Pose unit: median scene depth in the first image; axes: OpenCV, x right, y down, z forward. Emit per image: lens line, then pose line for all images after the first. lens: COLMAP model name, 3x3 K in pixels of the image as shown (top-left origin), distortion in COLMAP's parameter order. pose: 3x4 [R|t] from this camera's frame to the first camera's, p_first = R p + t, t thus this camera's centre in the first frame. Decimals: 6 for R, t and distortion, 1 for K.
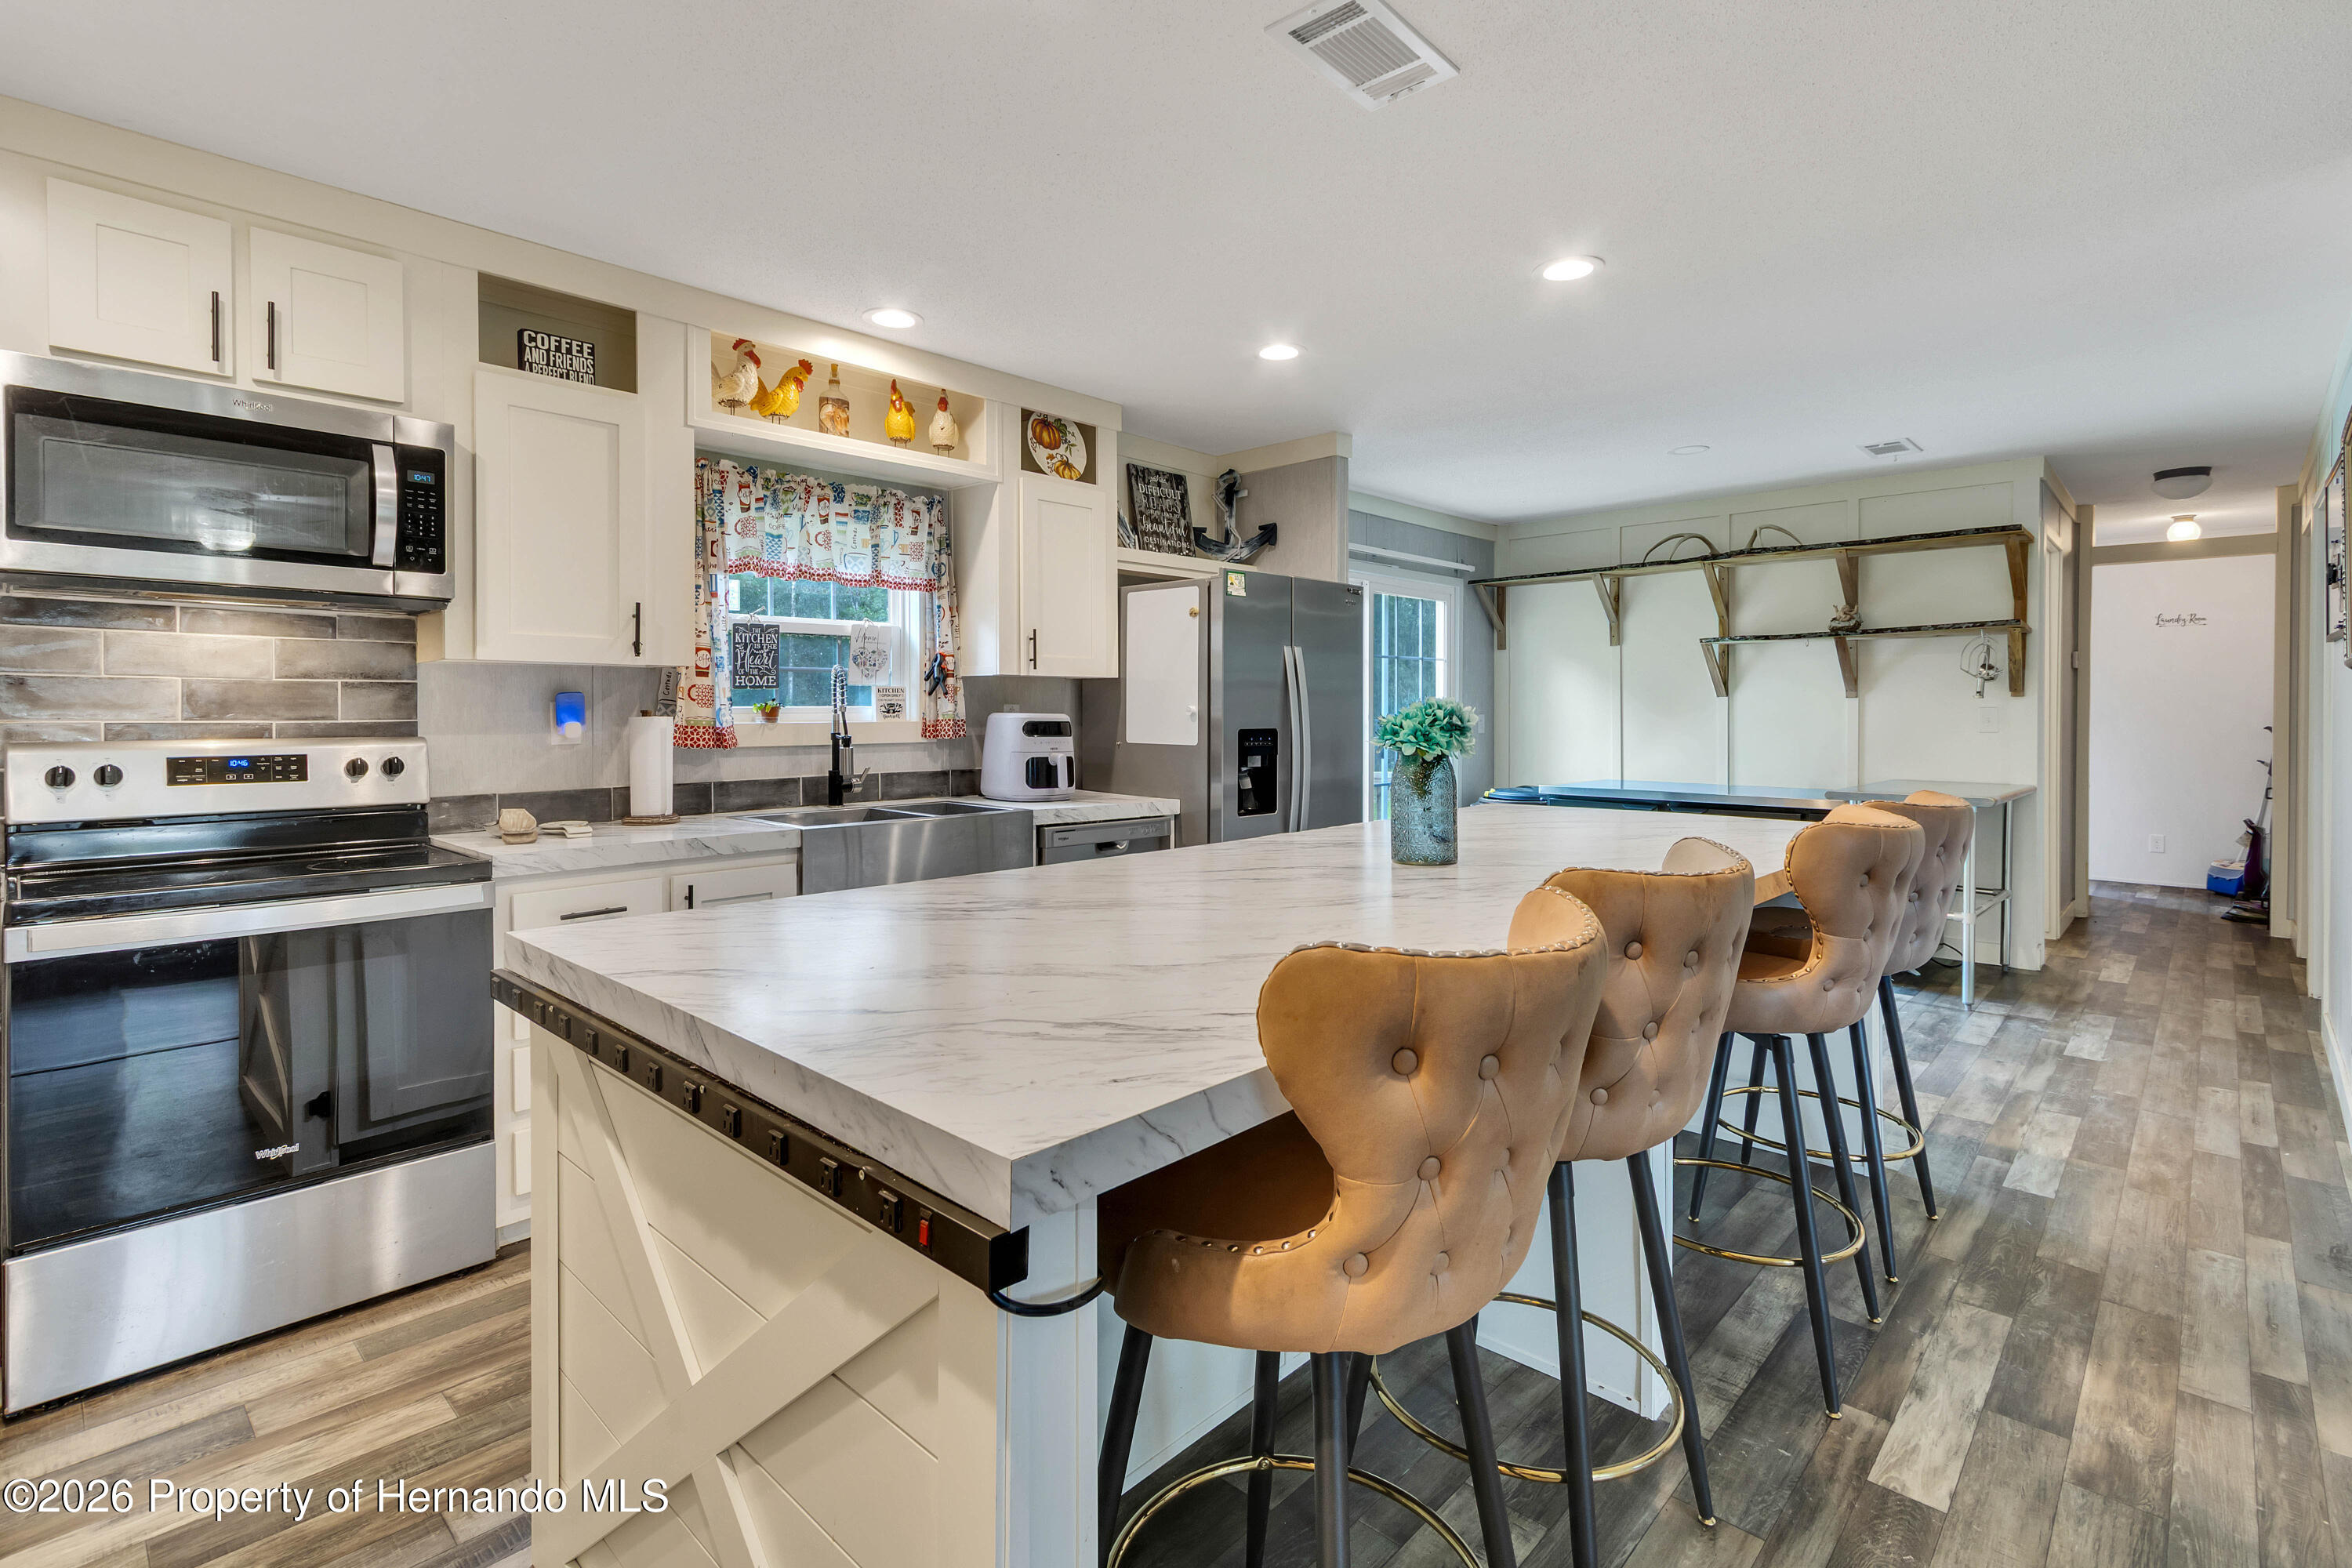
lens RADIAL K [[1105.2, 0, 1157.8], [0, 1105.2, 750.6], [0, 0, 1]] dist [0.007913, -0.001748]
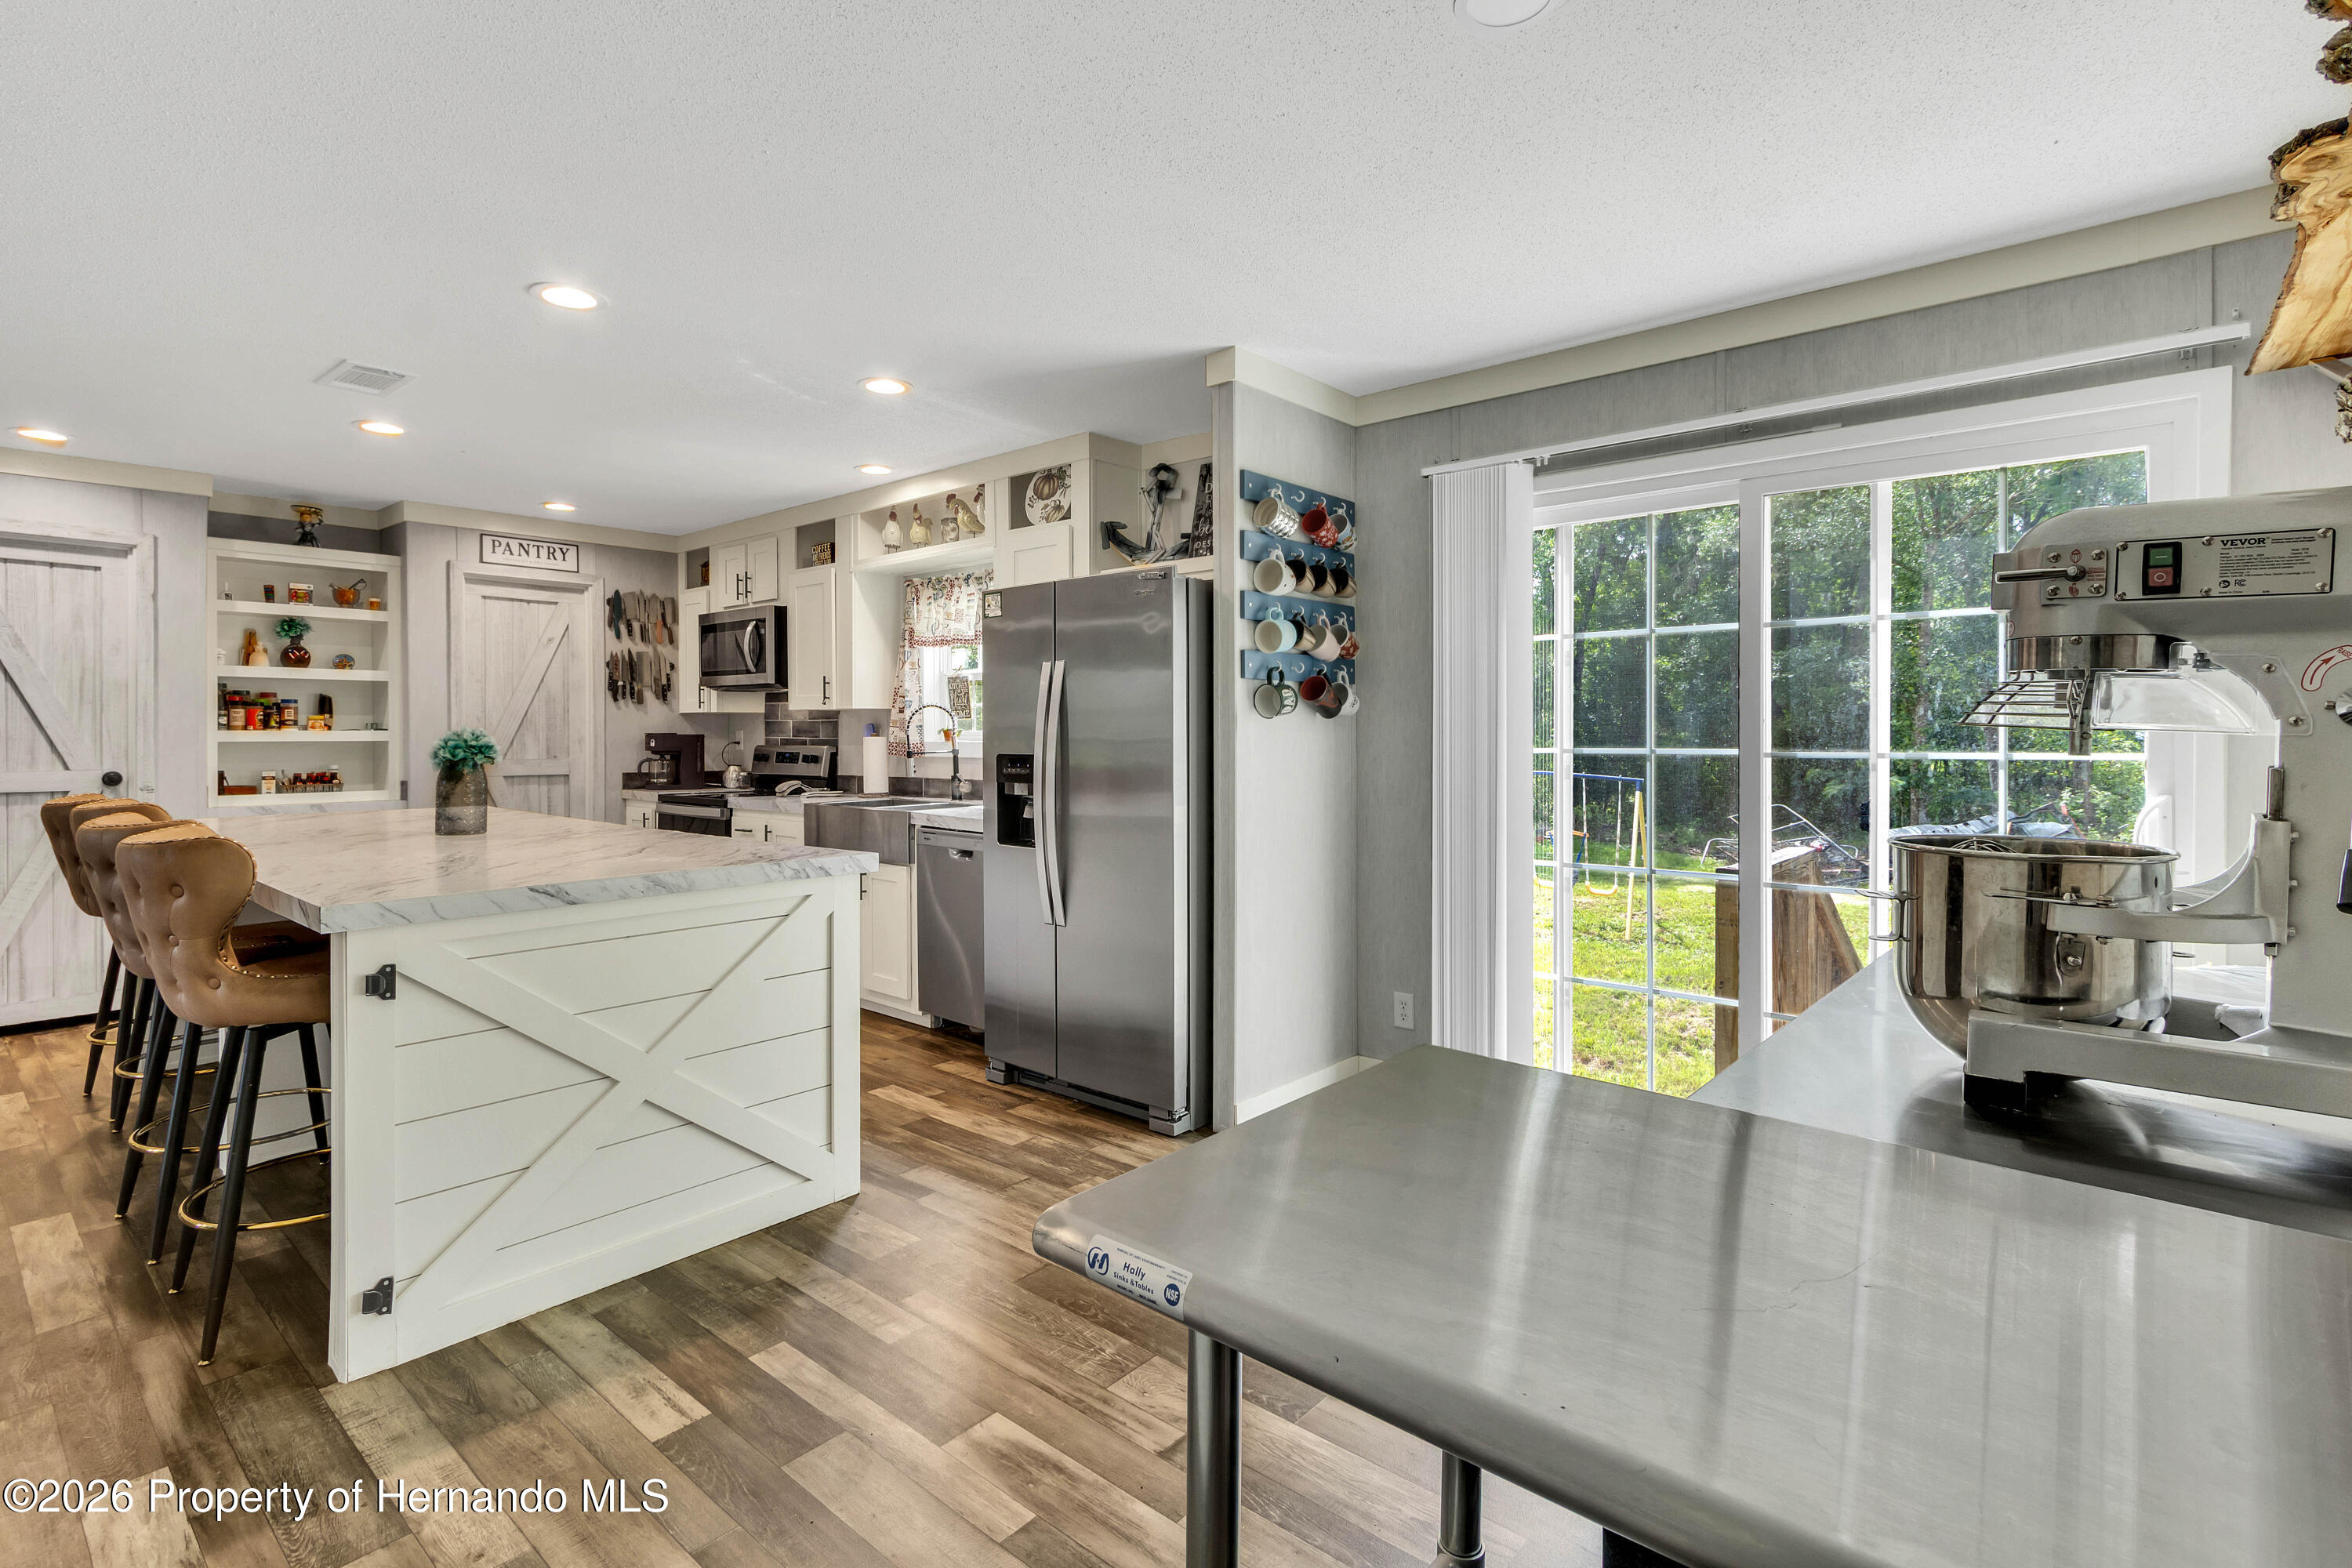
lens RADIAL K [[1105.2, 0, 1206.1], [0, 1105.2, 729.0], [0, 0, 1]] dist [0.007913, -0.001748]
pose [[0.065444, -0.002869, -0.997852, 1.249047], [-0.035782, 0.999346, -0.005220, -0.049583], [0.997214, 0.036047, 0.065298, 1.329594]]
